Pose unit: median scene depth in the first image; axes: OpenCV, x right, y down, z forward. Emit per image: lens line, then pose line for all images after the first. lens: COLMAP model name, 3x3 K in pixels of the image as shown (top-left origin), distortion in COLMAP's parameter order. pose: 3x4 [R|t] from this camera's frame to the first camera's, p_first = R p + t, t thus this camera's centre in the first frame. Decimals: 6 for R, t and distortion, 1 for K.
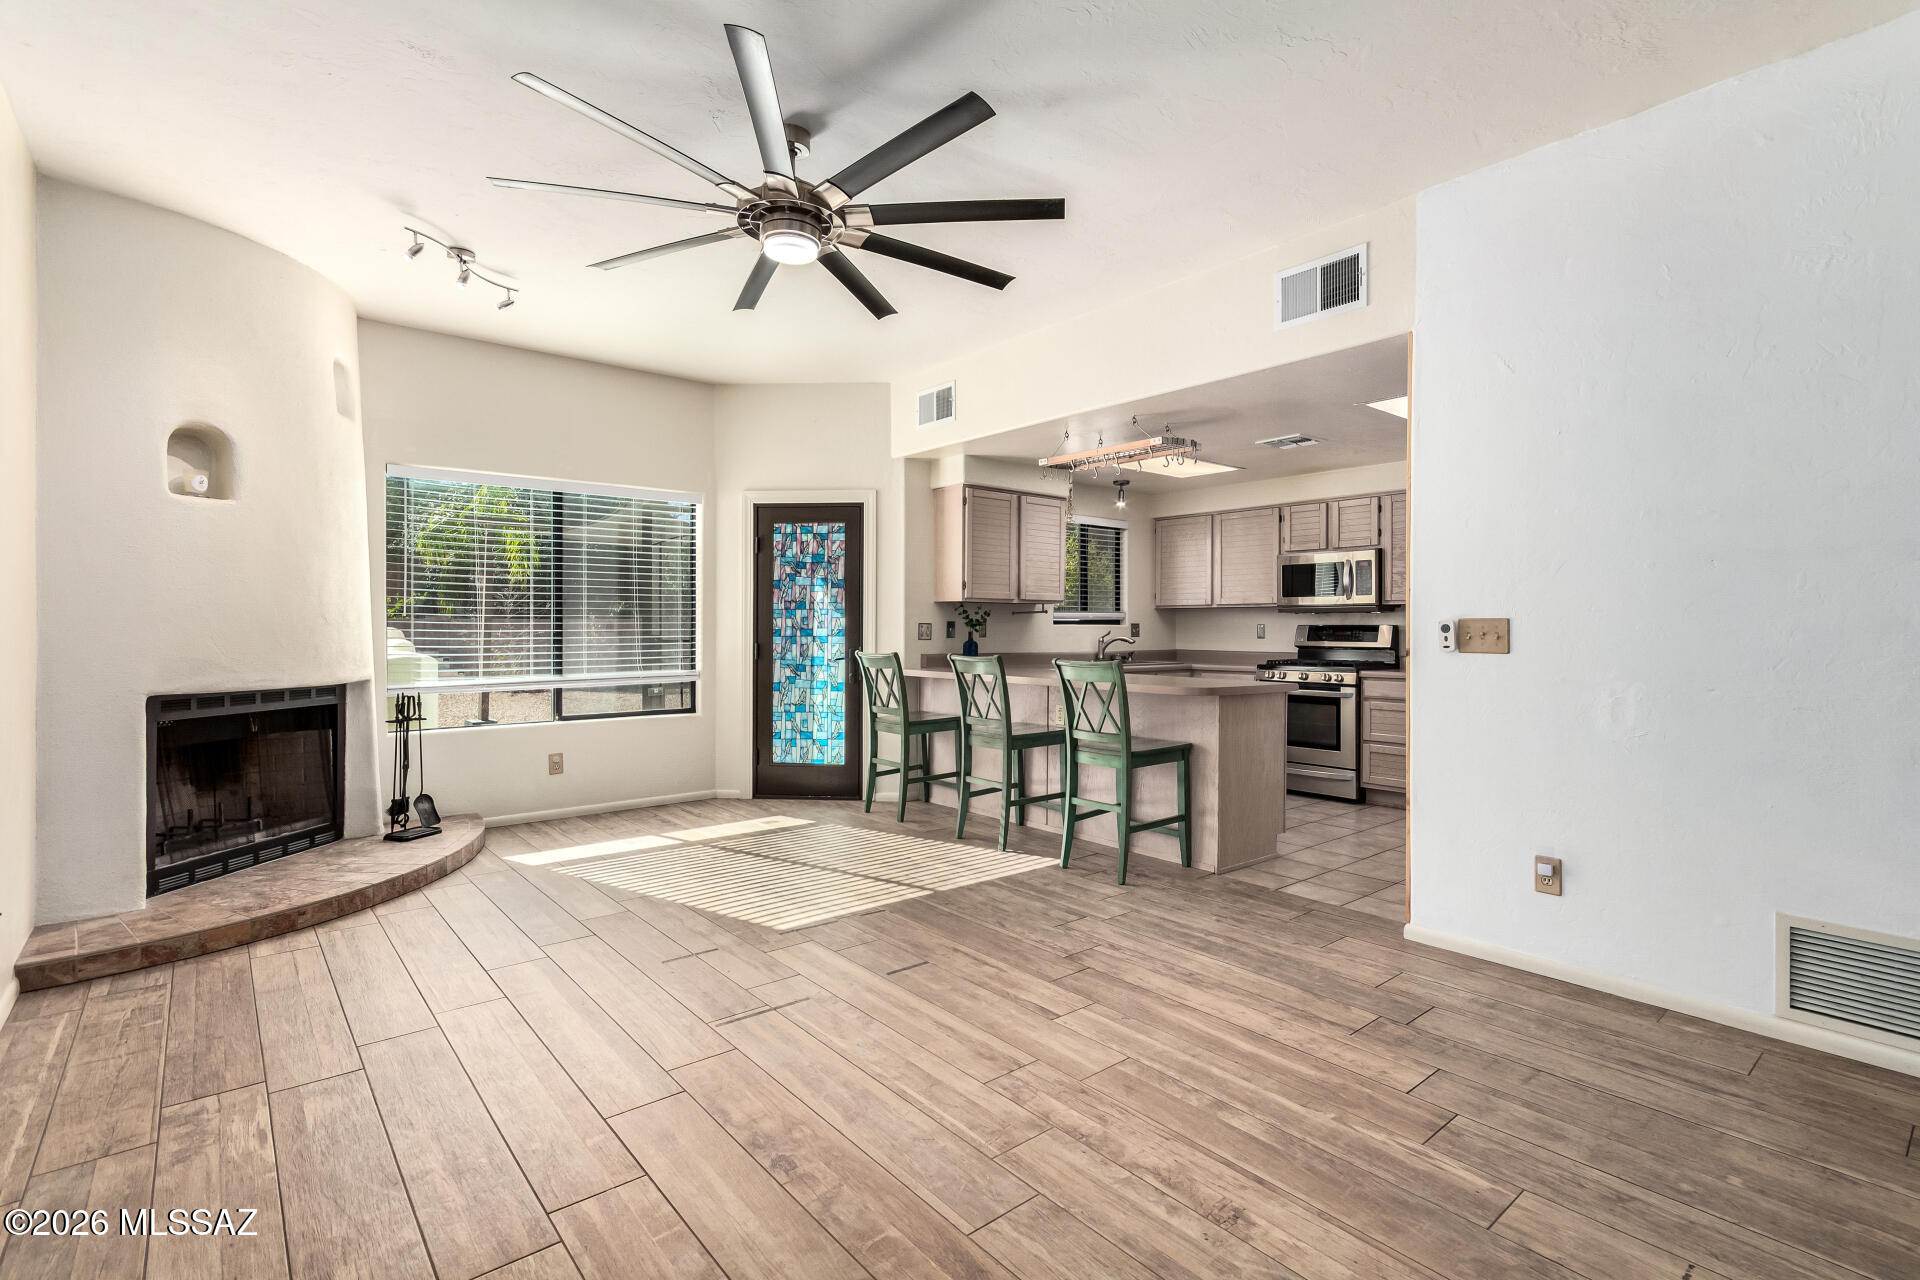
lens RADIAL K [[904.8, 0, 1001.2], [0, 904.8, 631.3], [0, 0, 1]] dist [0.002153, 0.000348]
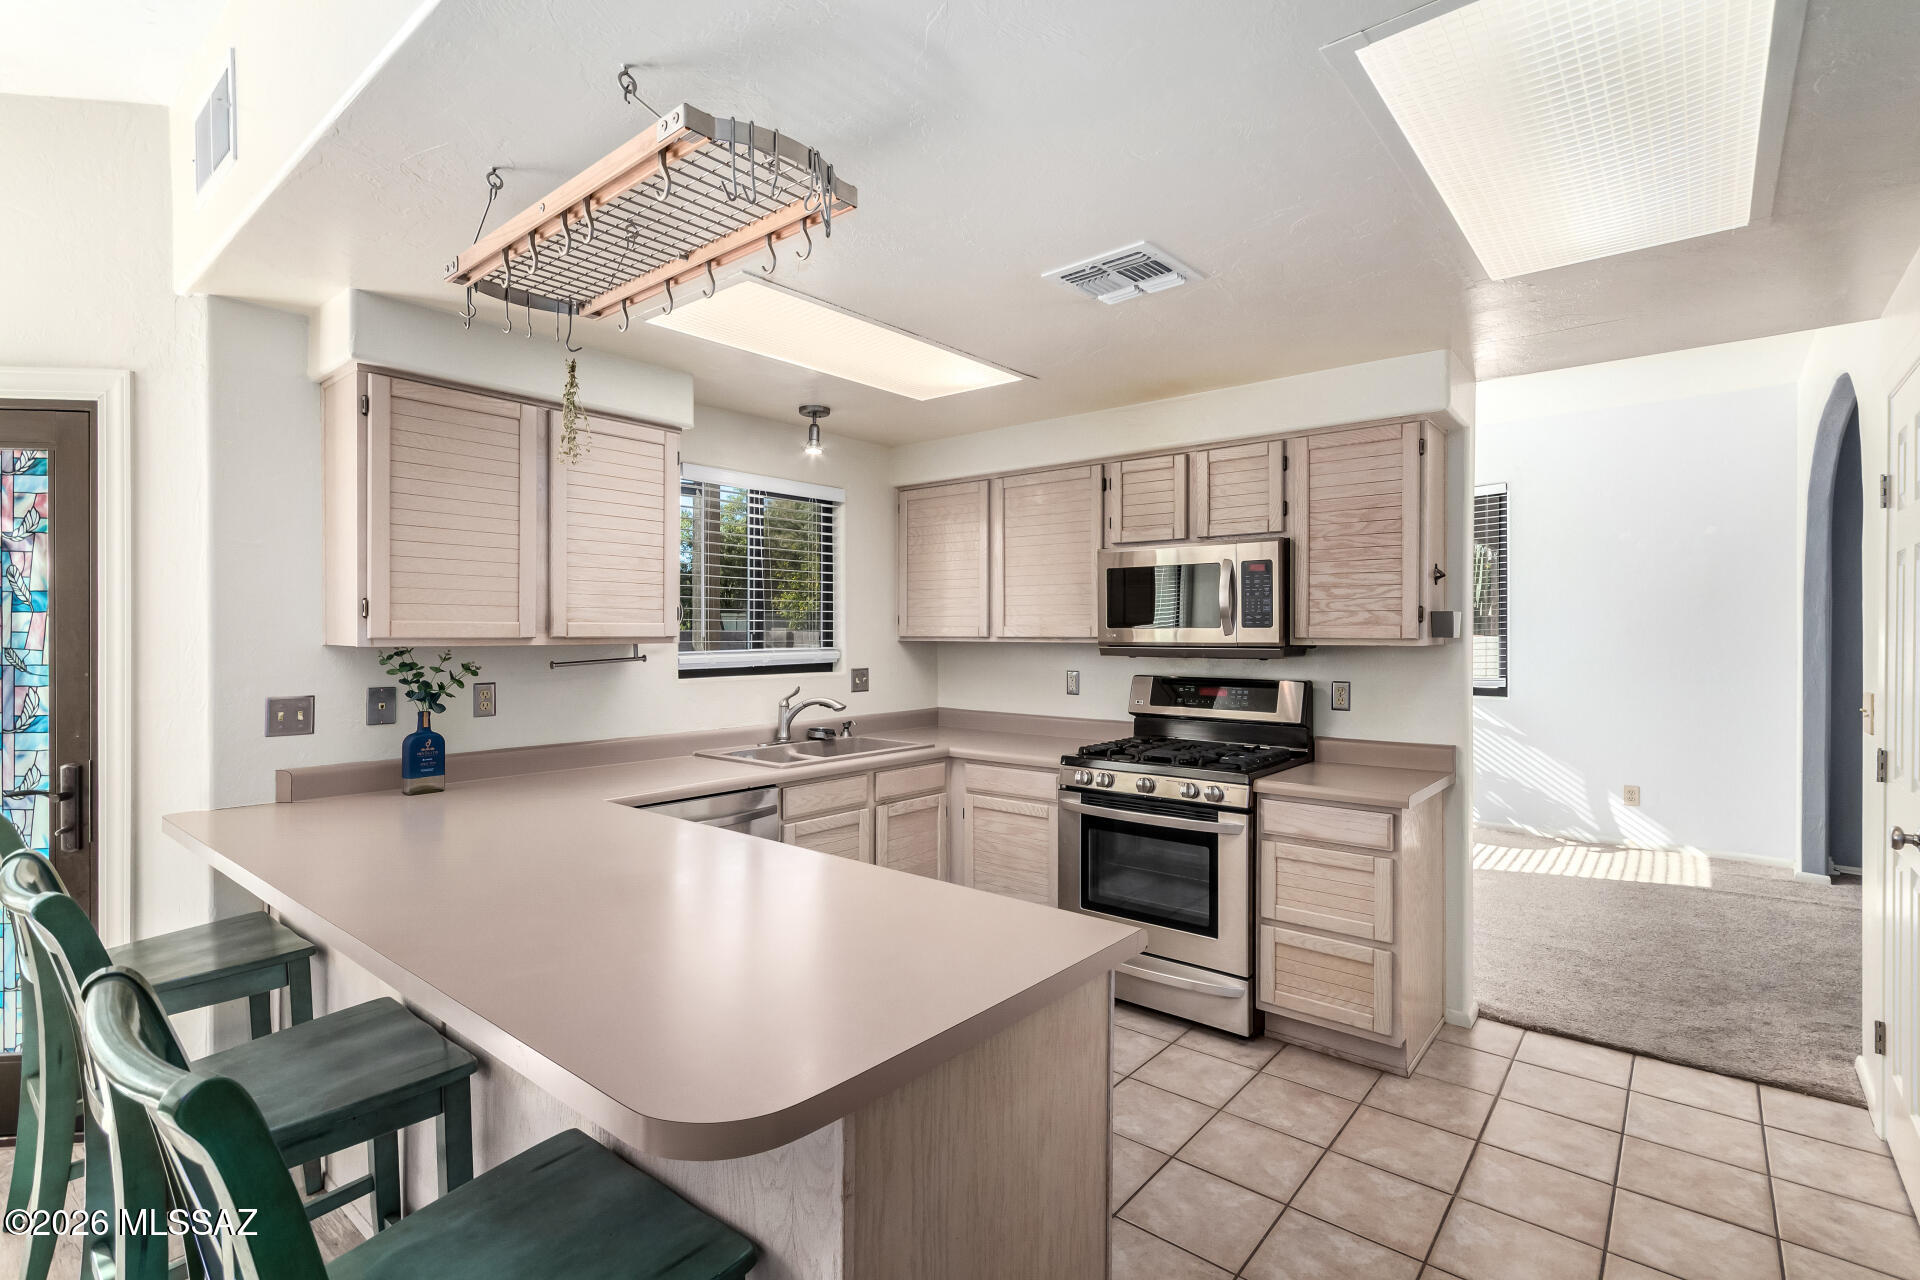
lens RADIAL K [[894.8, 0, 975.9], [0, 894.8, 632.8], [0, 0, 1]] dist [0.013062, -0.000518]
pose [[0.989348, 0.000168, 0.145570, 0.174071], [0.000204, 0.999997, -0.002540, -0.037661], [-0.145570, 0.002543, 0.989345, 0.540631]]
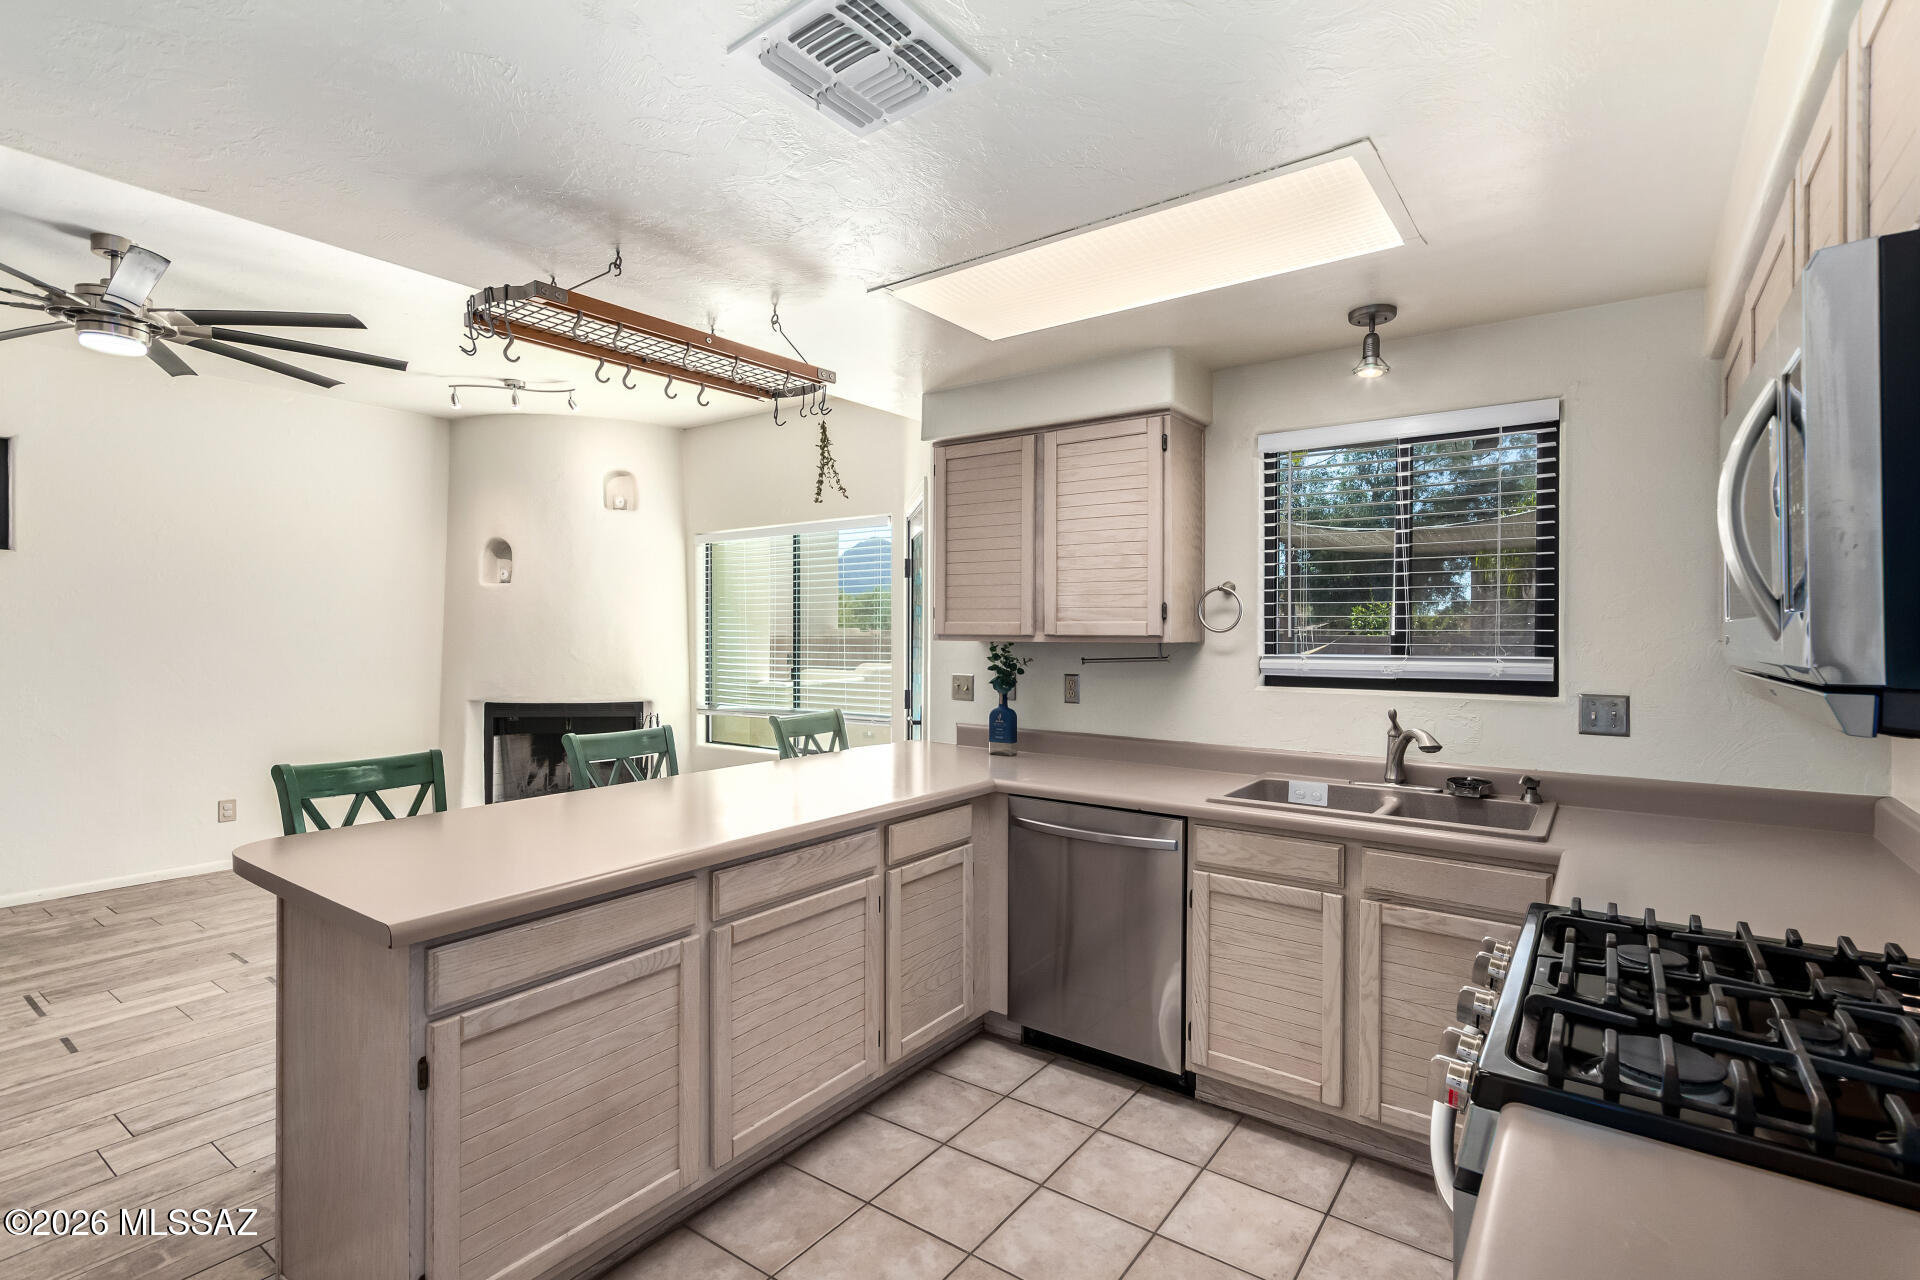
lens RADIAL K [[904.8, 0, 980.3], [0, 904.8, 633.8], [0, 0, 1]] dist [0.002153, 0.000348]
pose [[0.217429, 0.000974, -0.976076, 0.534061], [-0.008598, 0.999963, -0.000918, -0.036585], [0.976038, 0.008592, 0.217430, 0.884158]]
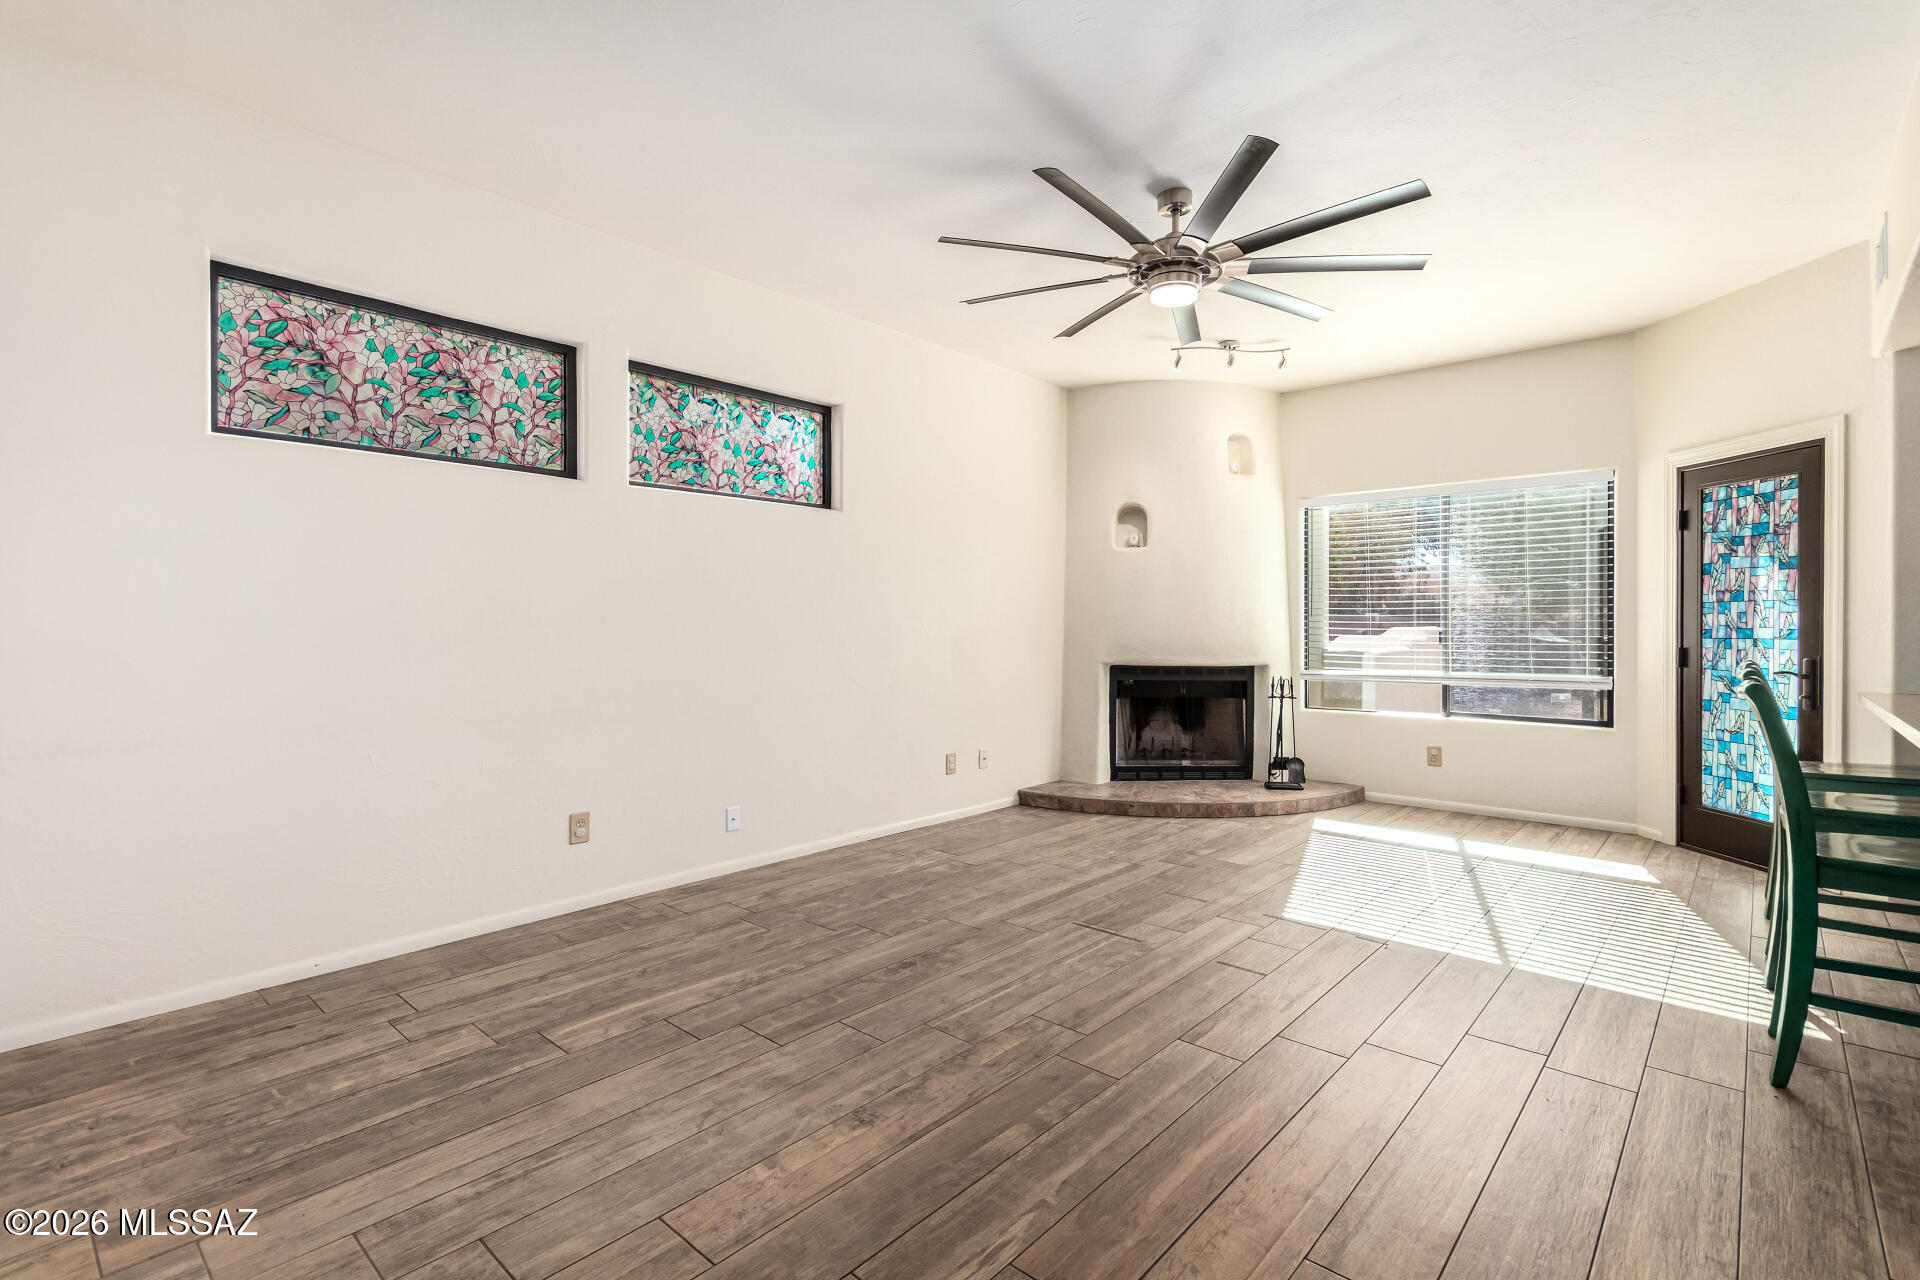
lens RADIAL K [[904.8, 0, 957.2], [0, 904.8, 627.2], [0, 0, 1]] dist [0.002153, 0.000348]
pose [[0.109521, 0.001782, -0.993983, 0.433527], [-0.006278, 0.999980, 0.001101, -0.000611], [0.993965, 0.006119, 0.109530, 0.296139]]
